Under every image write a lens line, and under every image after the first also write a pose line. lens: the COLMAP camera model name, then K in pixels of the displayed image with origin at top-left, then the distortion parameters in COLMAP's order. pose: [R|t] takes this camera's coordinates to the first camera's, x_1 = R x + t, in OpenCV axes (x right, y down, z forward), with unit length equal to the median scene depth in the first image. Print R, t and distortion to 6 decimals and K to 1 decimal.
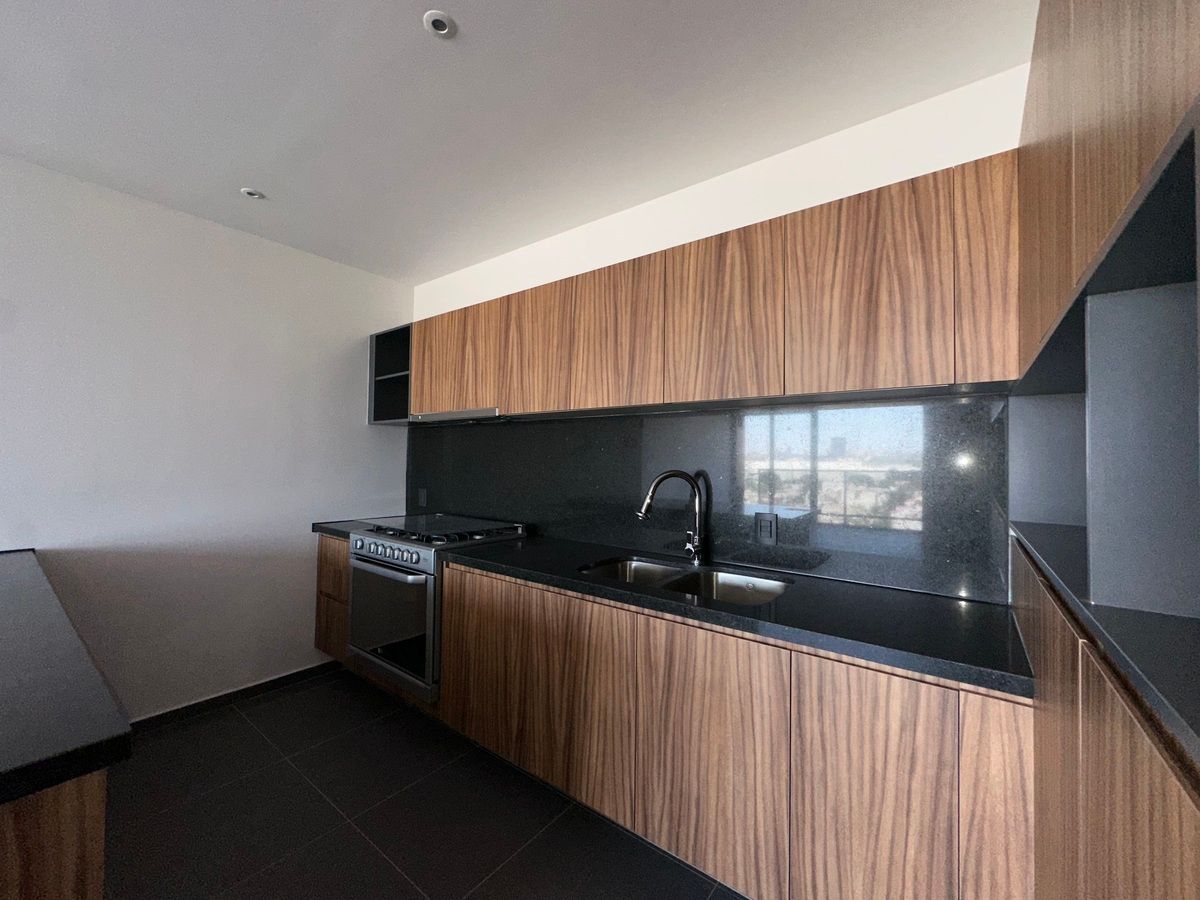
lens RADIAL K [[477.7, 0, 600.0], [0, 477.7, 450.0], [0, 0, 1]] dist [-0.003583, -0.000014]
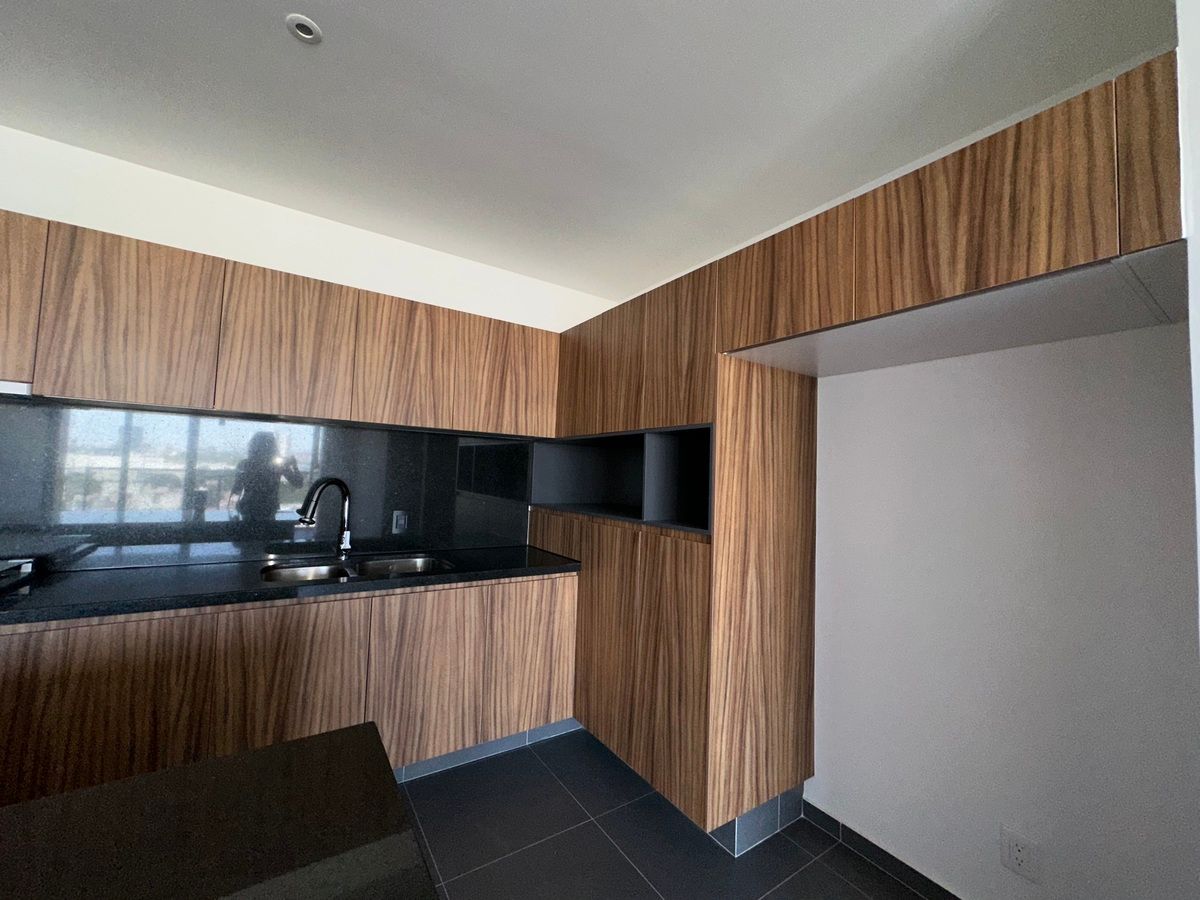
lens RADIAL K [[477.7, 0, 600.0], [0, 477.7, 450.0], [0, 0, 1]] dist [-0.003583, -0.000014]
pose [[0.320532, 0.048122, 0.946014, -0.842670], [-0.049941, 0.998178, -0.033854, -0.019598], [-0.945920, -0.036394, 0.322352, 0.061768]]
